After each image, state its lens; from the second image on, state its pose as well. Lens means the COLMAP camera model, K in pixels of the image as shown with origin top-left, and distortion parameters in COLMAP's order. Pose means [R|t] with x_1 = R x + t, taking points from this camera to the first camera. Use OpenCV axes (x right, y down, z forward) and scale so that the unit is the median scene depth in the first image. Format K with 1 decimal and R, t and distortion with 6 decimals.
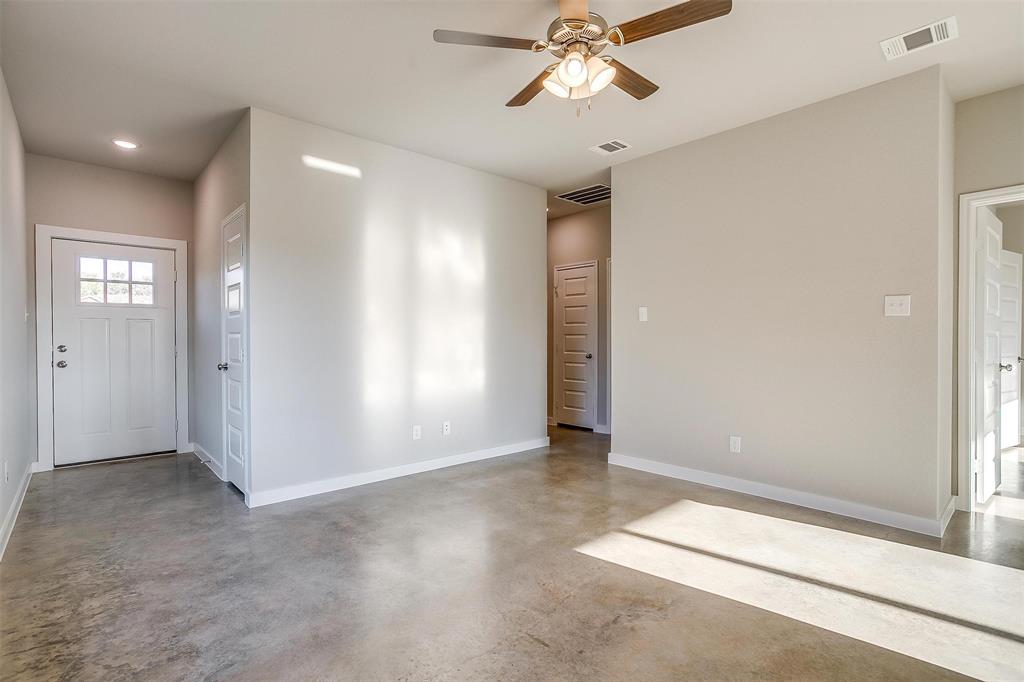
lens RADIAL K [[498.6, 0, 512.3], [0, 498.6, 345.2], [0, 0, 1]] dist [-0.053806, 0.033520]
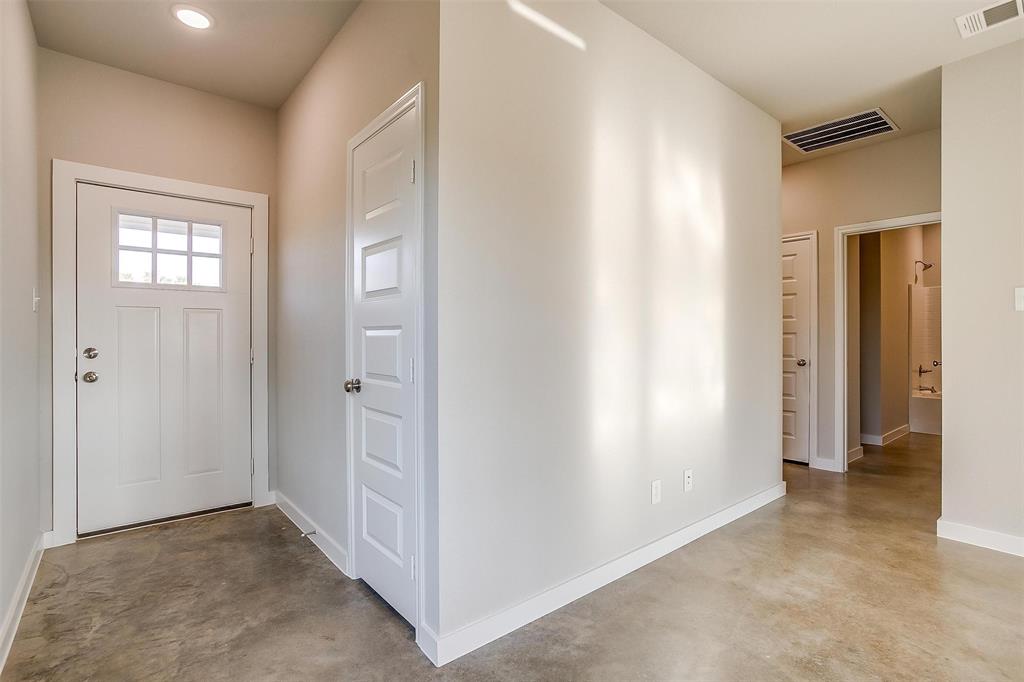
lens RADIAL K [[495.9, 0, 512.0], [0, 495.9, 341.0], [0, 0, 1]] dist [-0.050998, 0.027527]
pose [[0.999253, 0.001516, -0.038628, -0.350588], [-0.001839, 0.999964, -0.008328, -0.004780], [0.038613, 0.008393, 0.999219, 0.391499]]
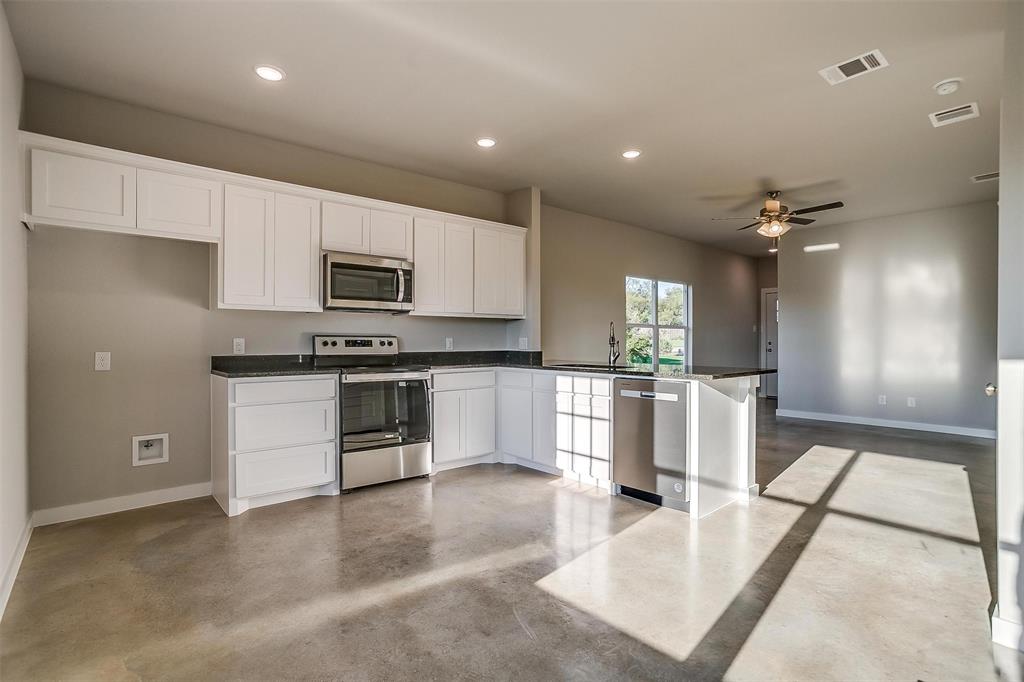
lens RADIAL K [[499.1, 0, 496.4], [0, 499.1, 344.1], [0, 0, 1]] dist [-0.050477, 0.010141]
pose [[-0.053432, 0.012703, -0.998491, 1.383636], [-0.013412, 0.999820, 0.013437, -0.002351], [0.998481, 0.014110, -0.053252, -0.117213]]
